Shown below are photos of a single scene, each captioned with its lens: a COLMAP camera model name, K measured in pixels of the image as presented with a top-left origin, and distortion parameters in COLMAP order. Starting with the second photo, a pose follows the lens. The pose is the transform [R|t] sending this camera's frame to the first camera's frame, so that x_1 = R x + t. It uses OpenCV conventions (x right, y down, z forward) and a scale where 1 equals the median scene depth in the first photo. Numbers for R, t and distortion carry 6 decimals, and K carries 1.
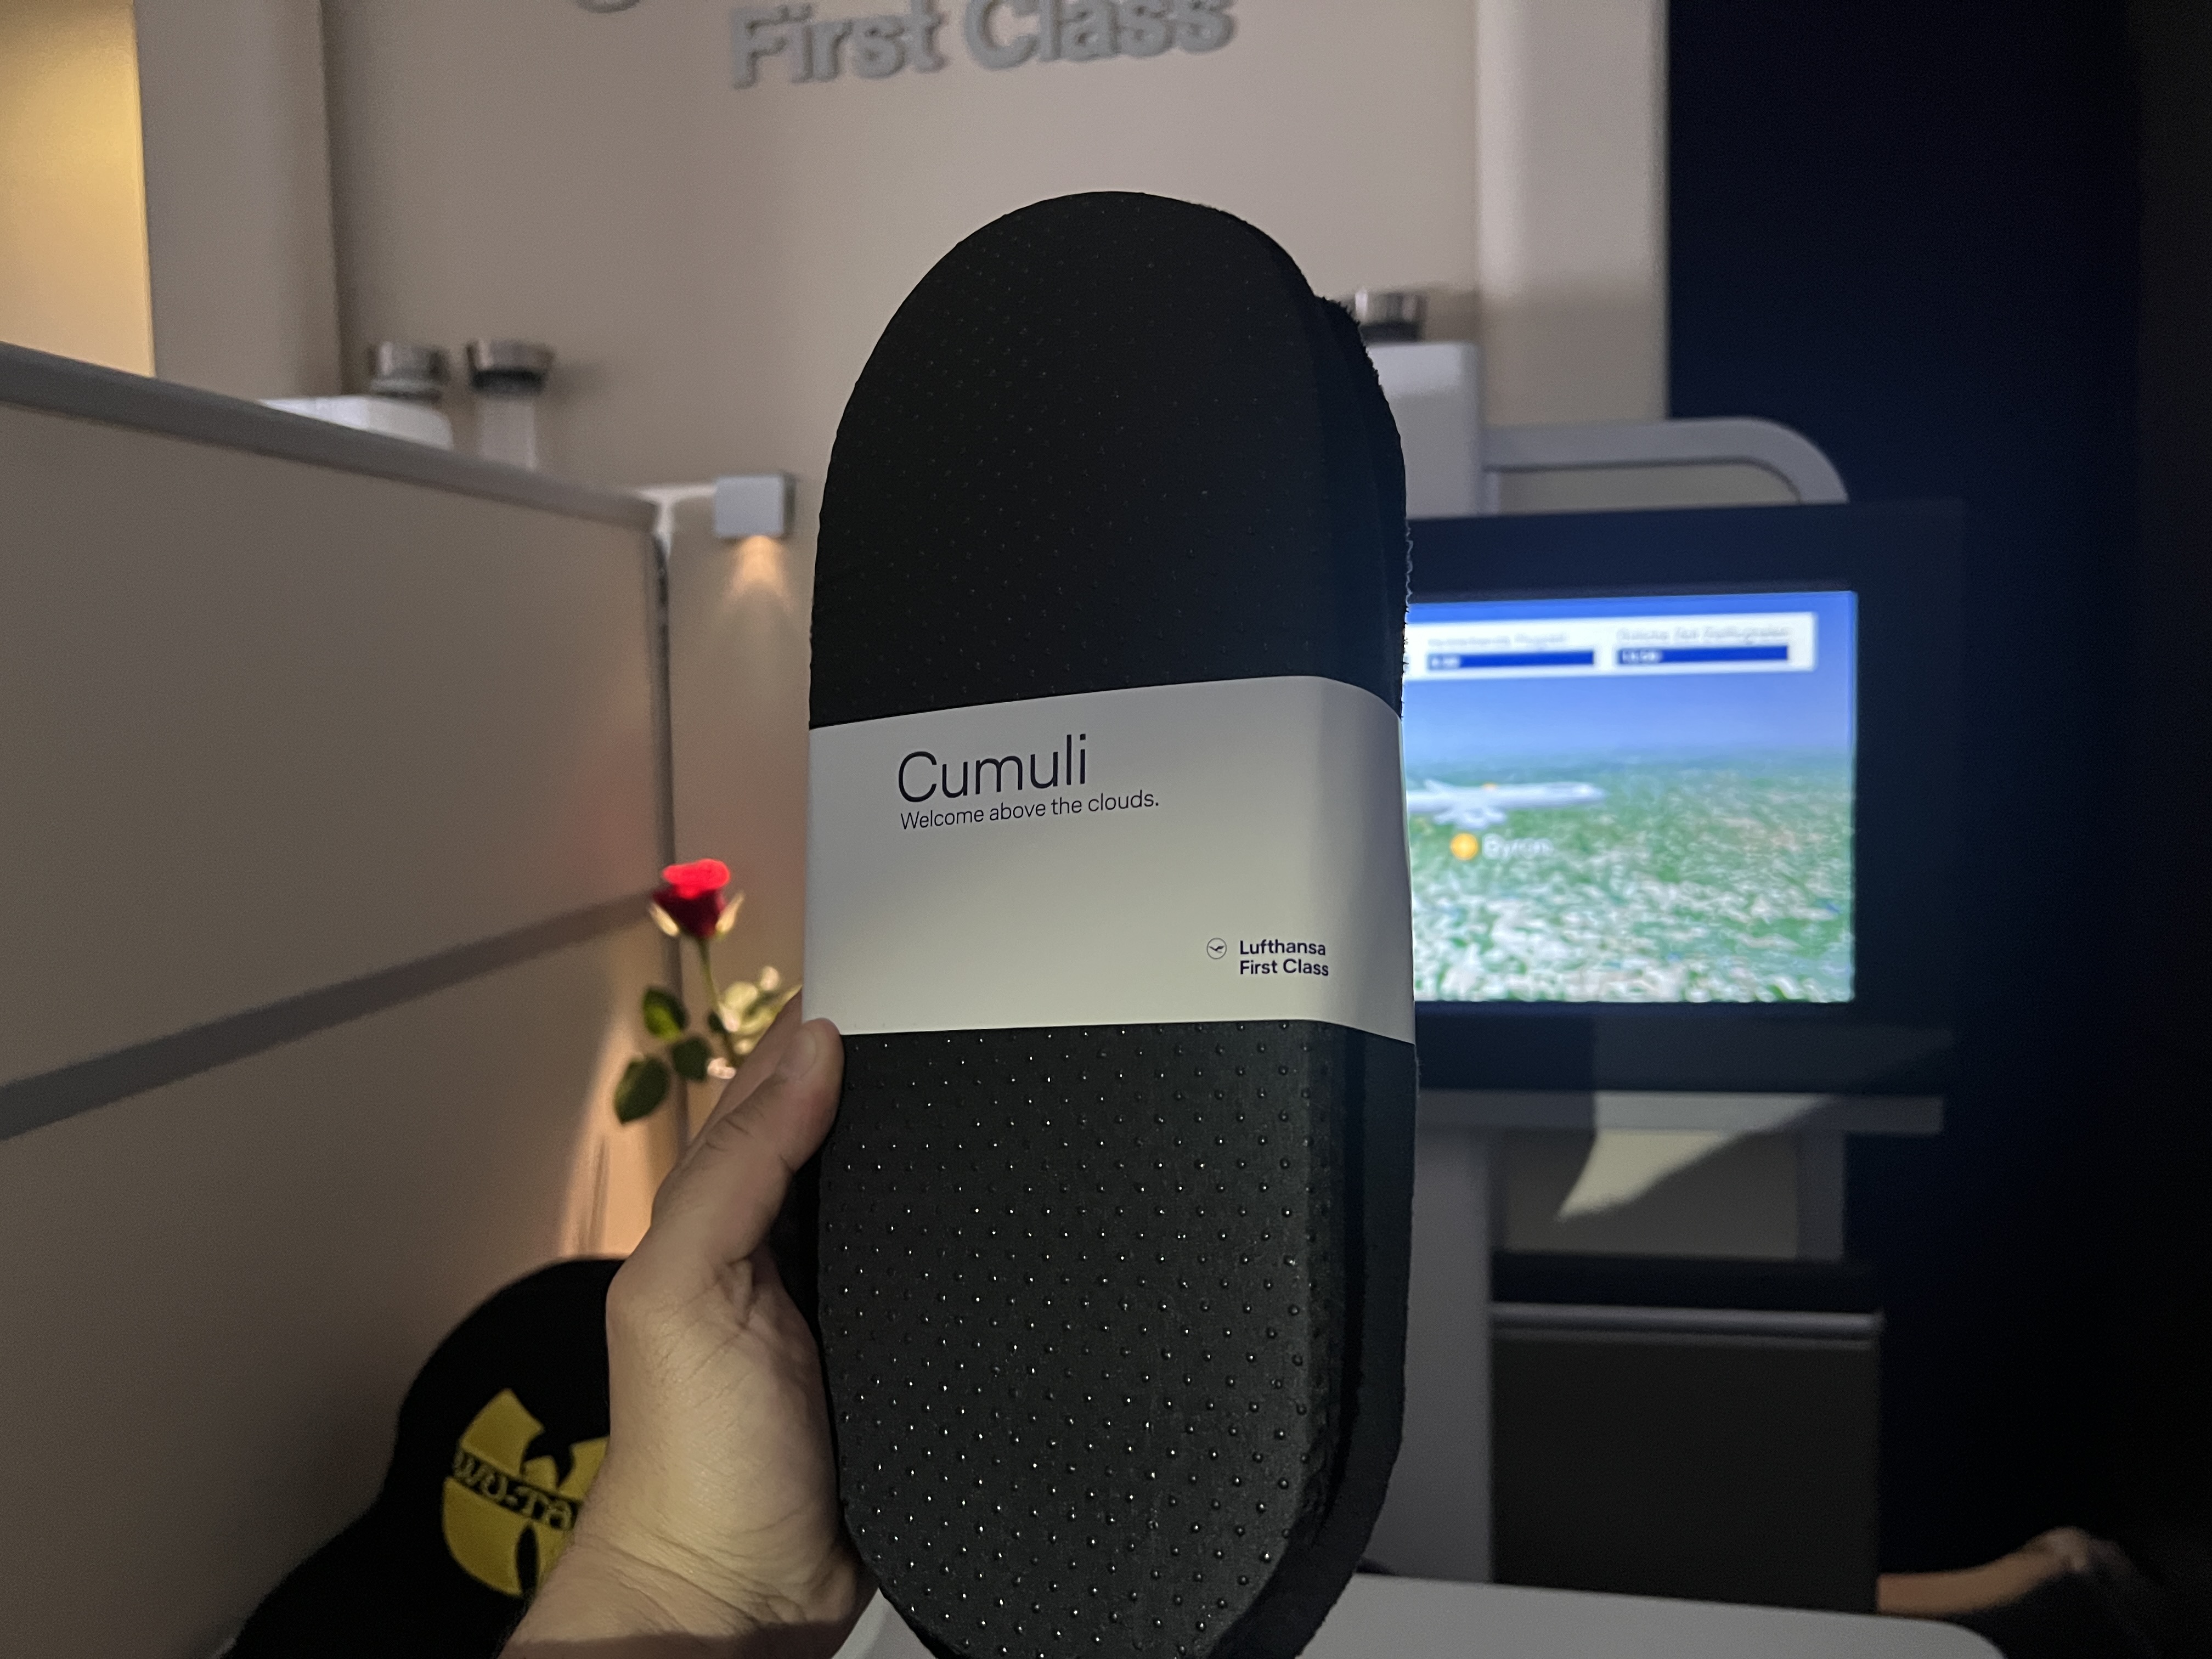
lens RADIAL K [[1692.6, 0, 1116.1], [0, 1692.6, 829.0], [0, 0, 1]] dist [0.015946, -0.020536]
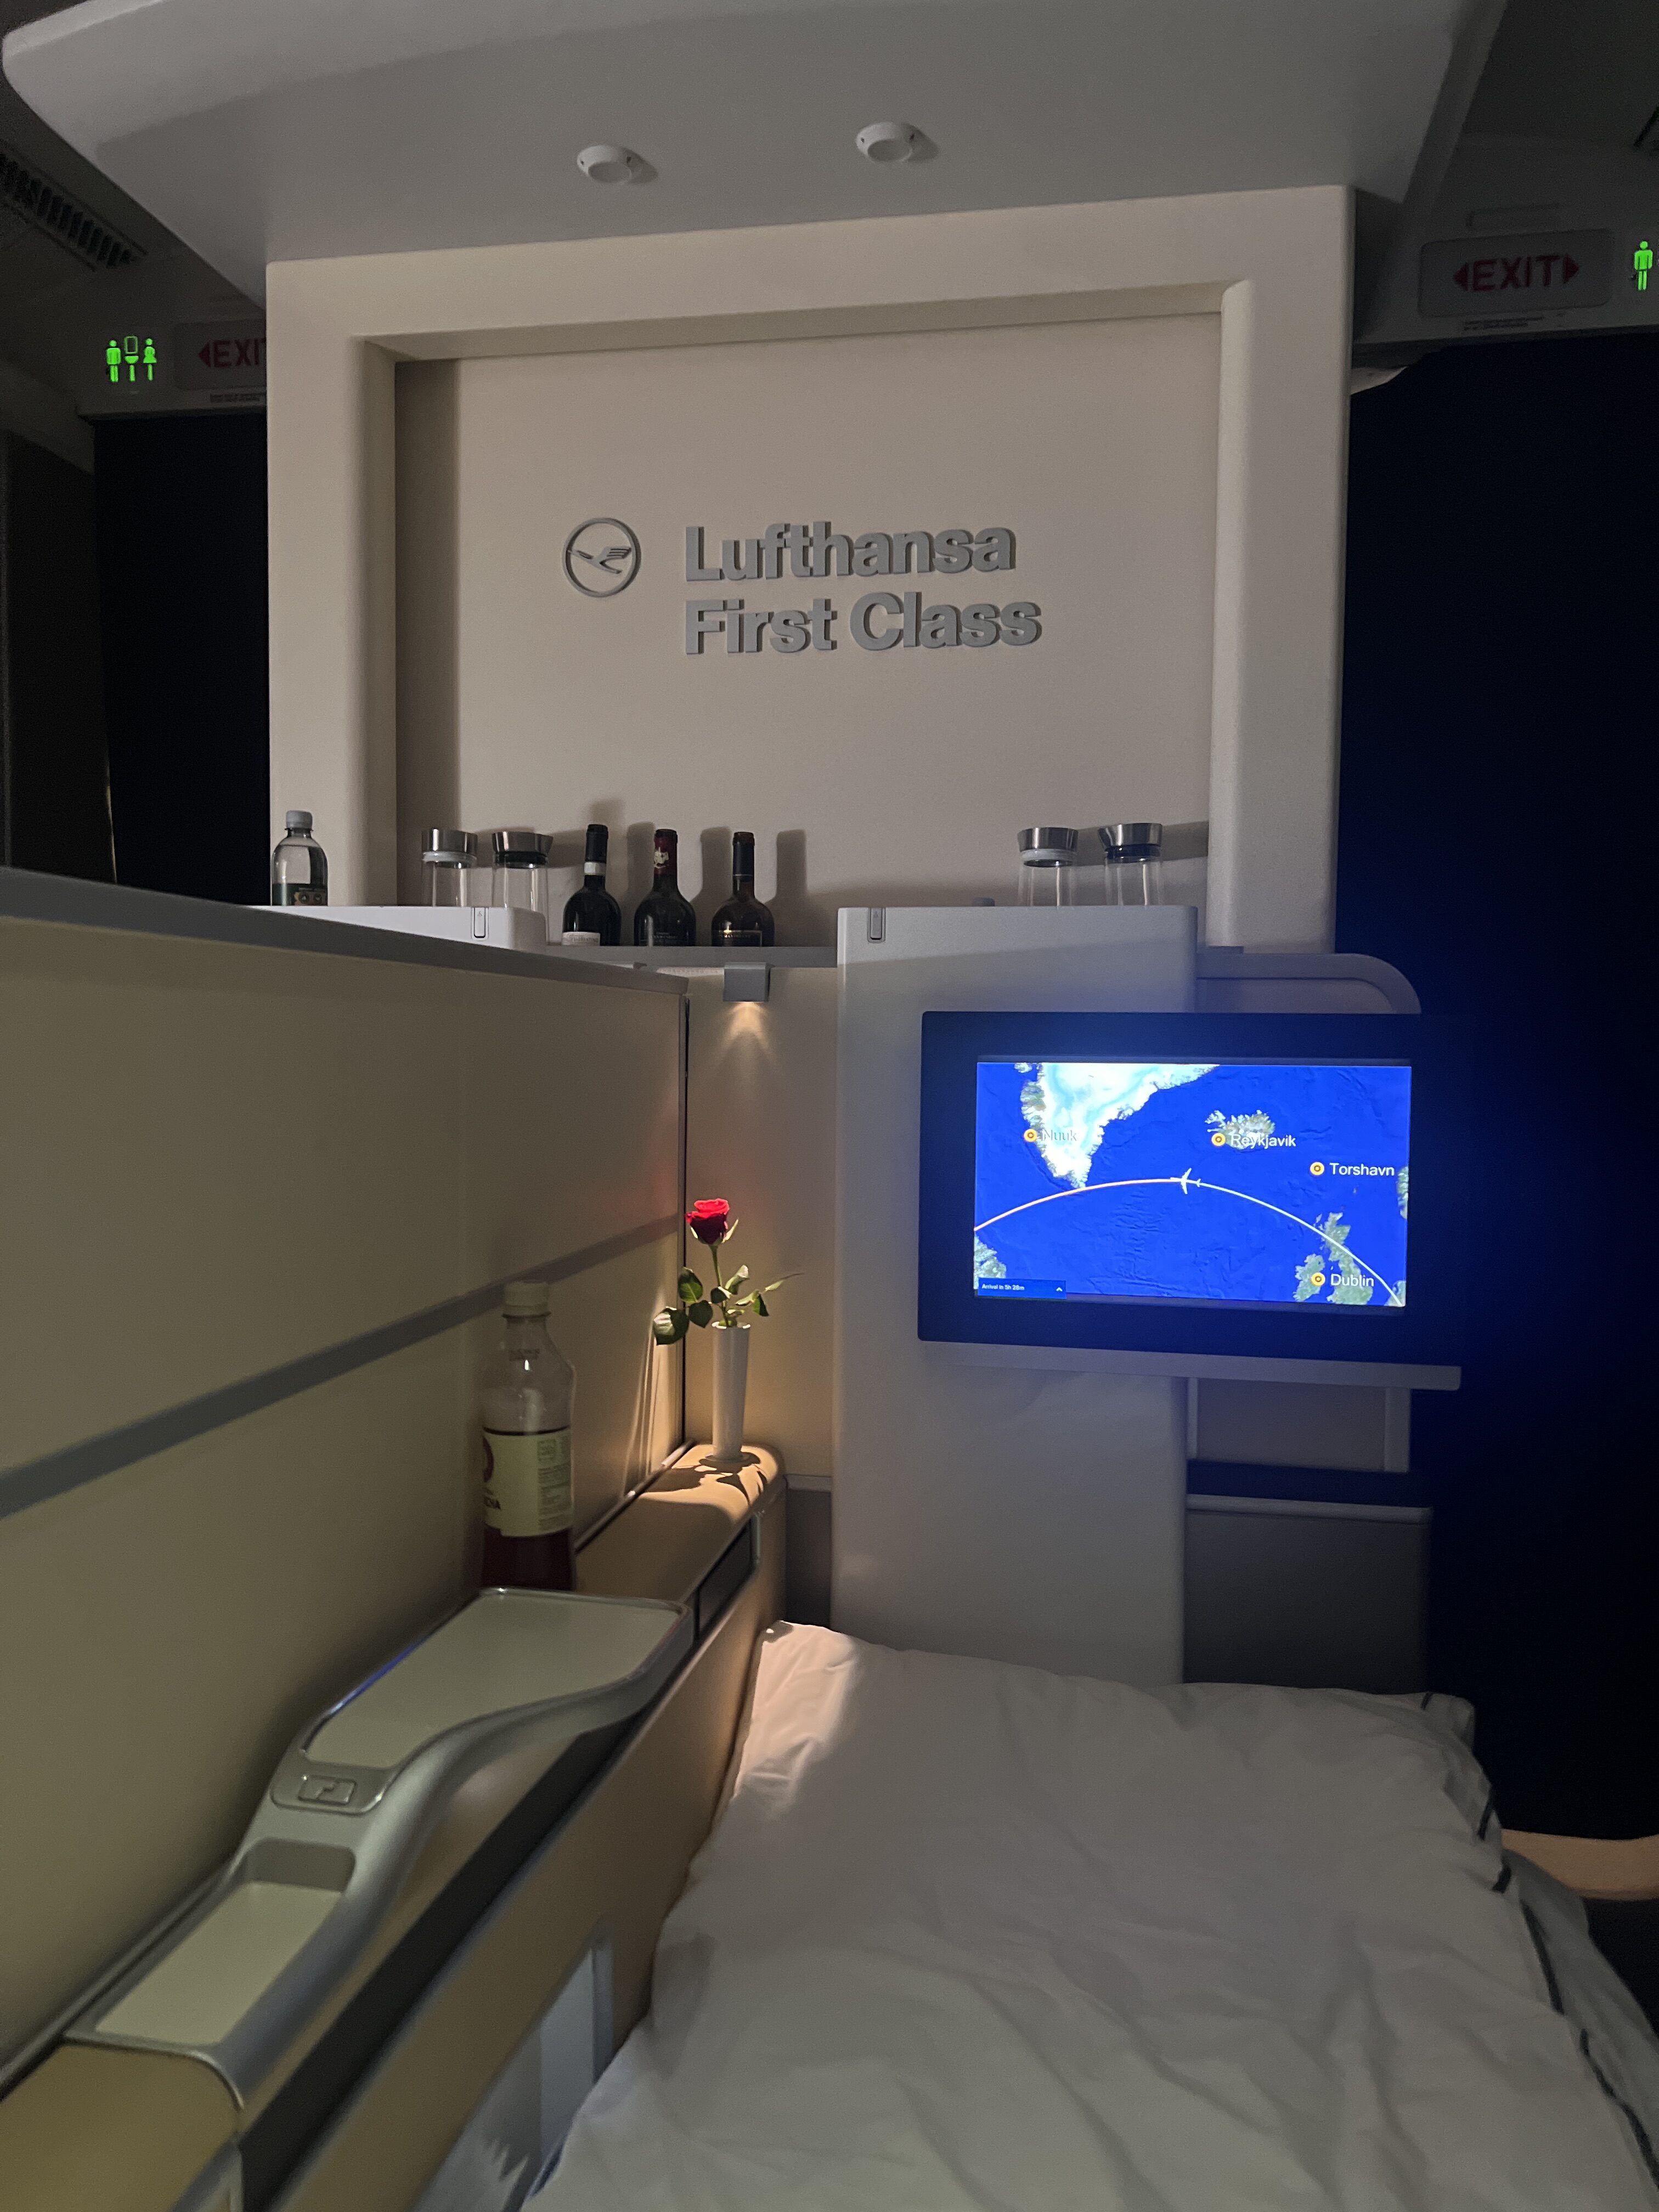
lens RADIAL K [[1692.6, 0, 825.8], [0, 1692.6, 1124.8], [0, 0, 1]] dist [0.015946, -0.020536]
pose [[0.998980, 0.034135, -0.029560, -0.055032], [-0.035167, 0.998764, -0.035113, 0.001111], [0.028325, 0.036117, 0.998946, -0.411396]]
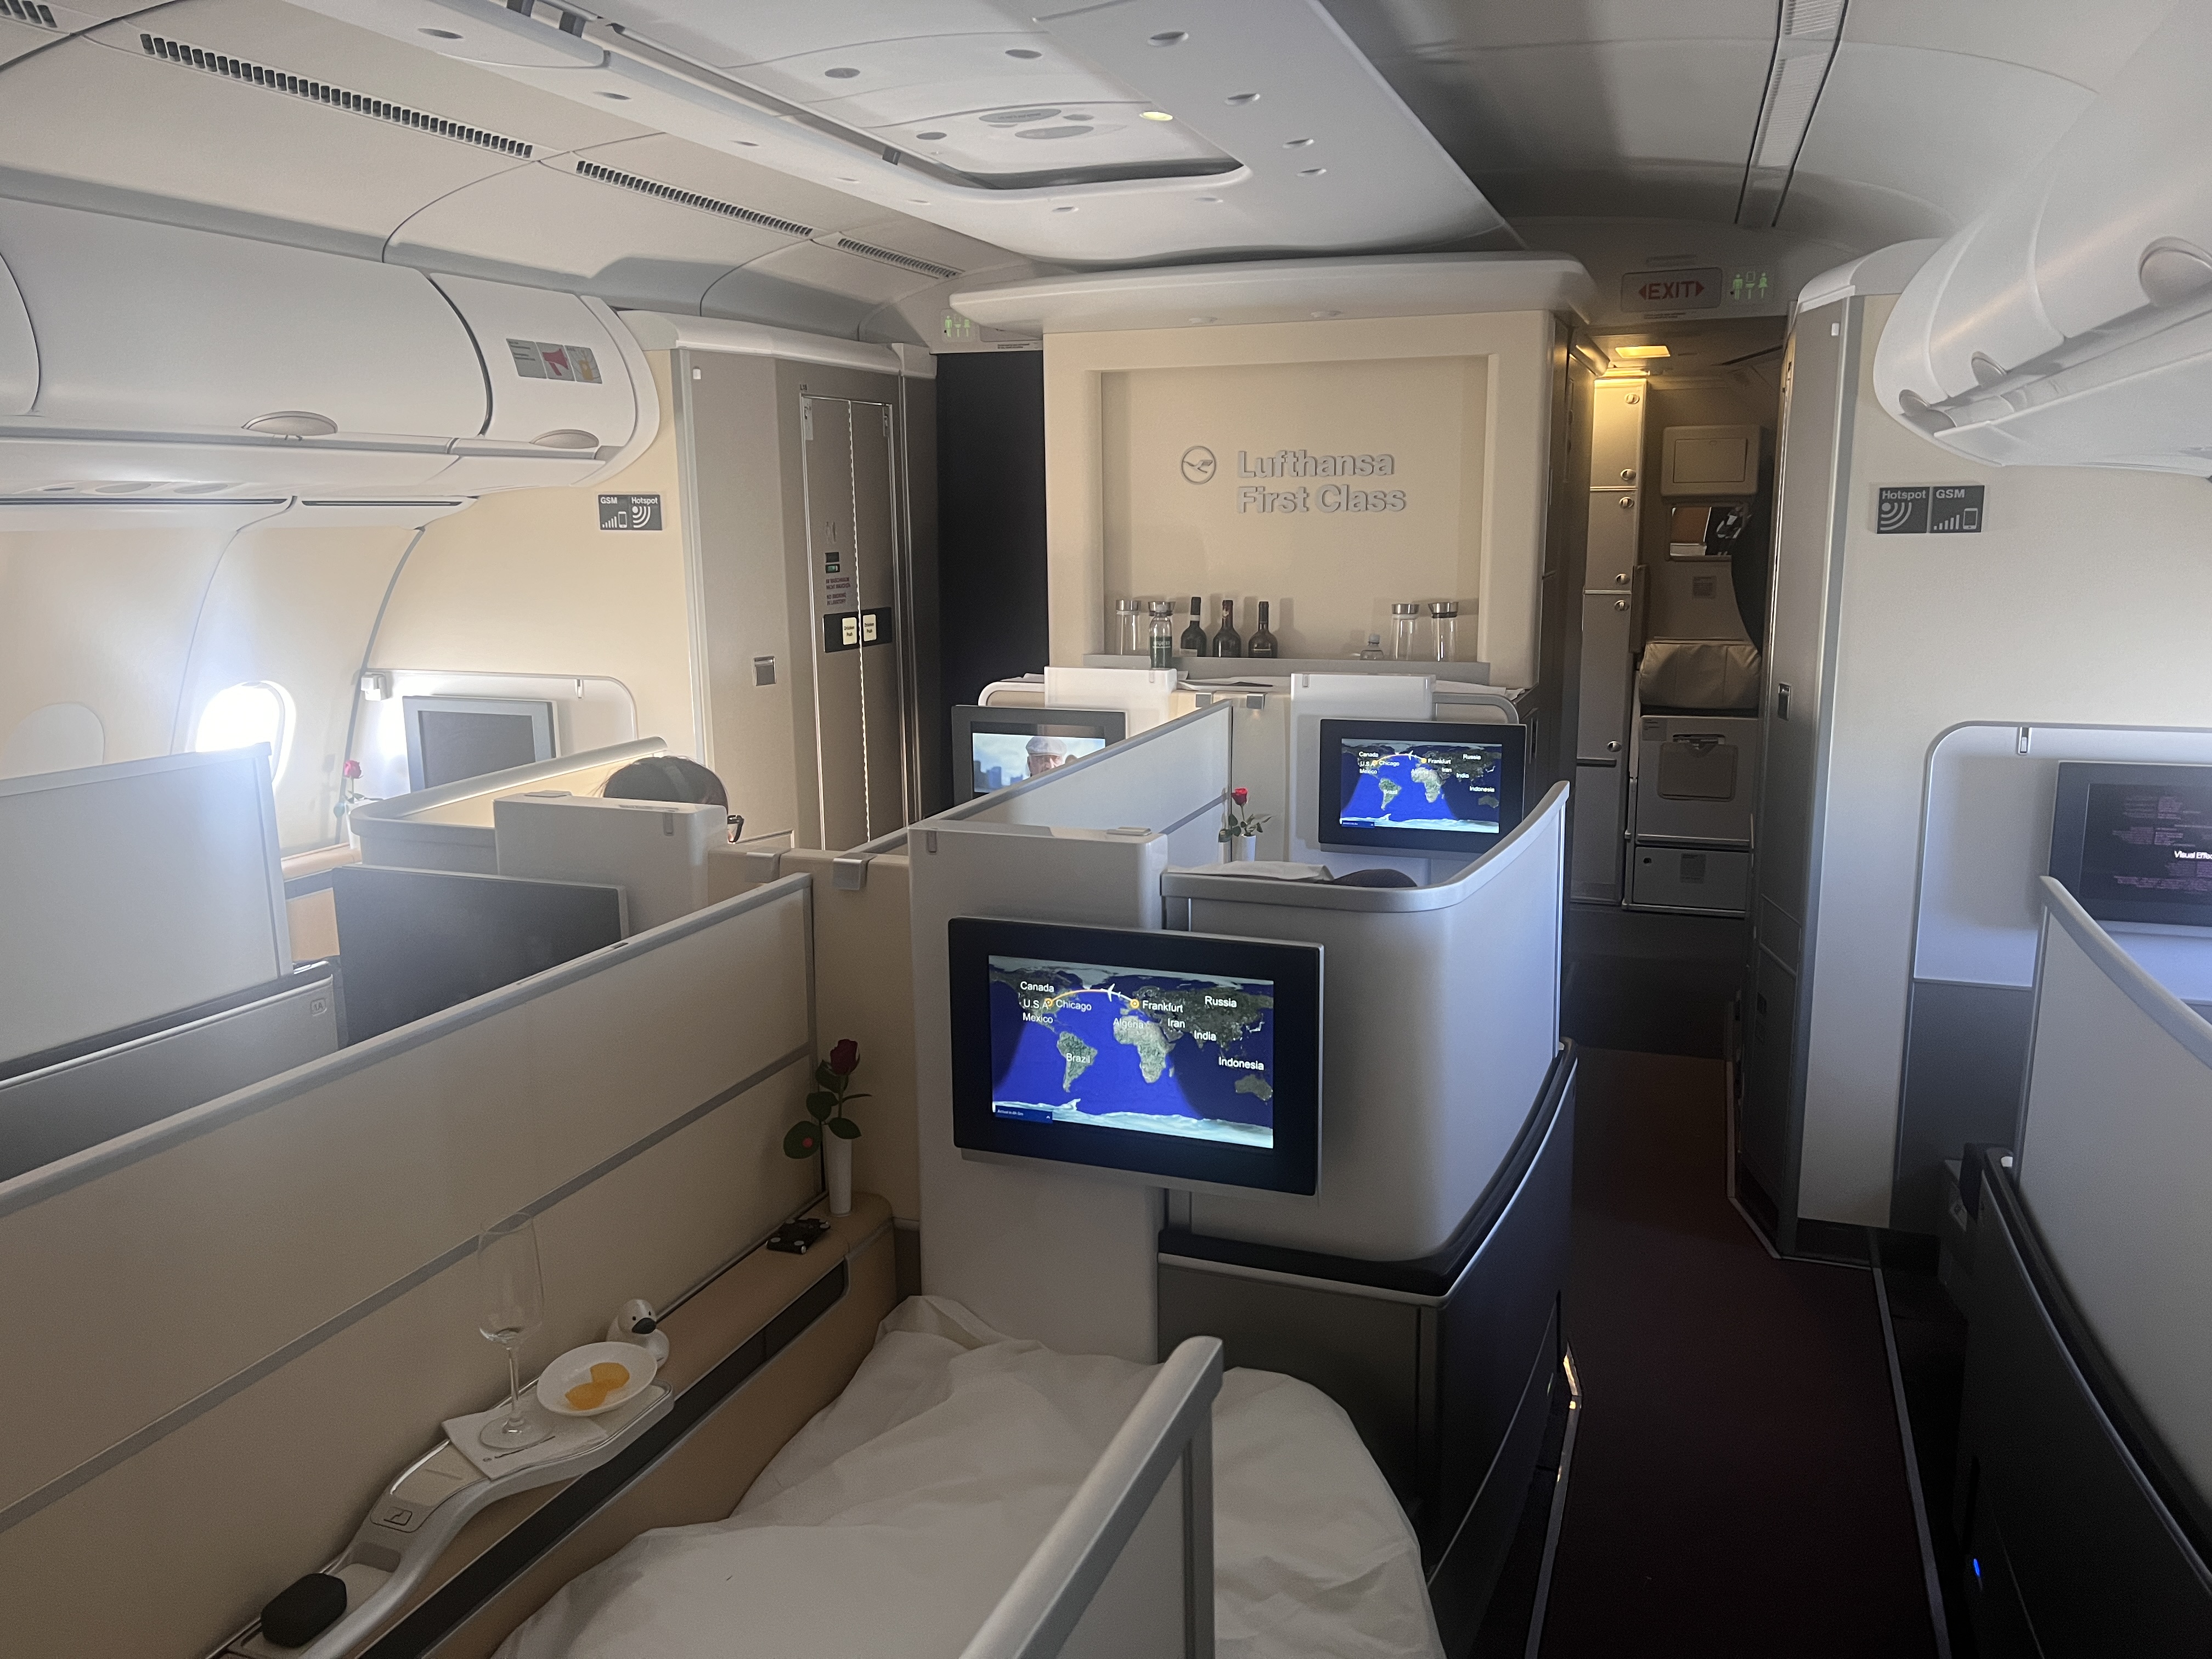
lens RADIAL K [[1692.6, 0, 1081.6], [0, 1692.6, 928.0], [0, 0, 1]] dist [0.015946, -0.020536]
pose [[0.976145, 0.063516, -0.207622, 0.177938], [-0.028368, 0.985367, 0.168071, -0.217307], [0.215259, -0.158172, 0.963662, -2.120570]]
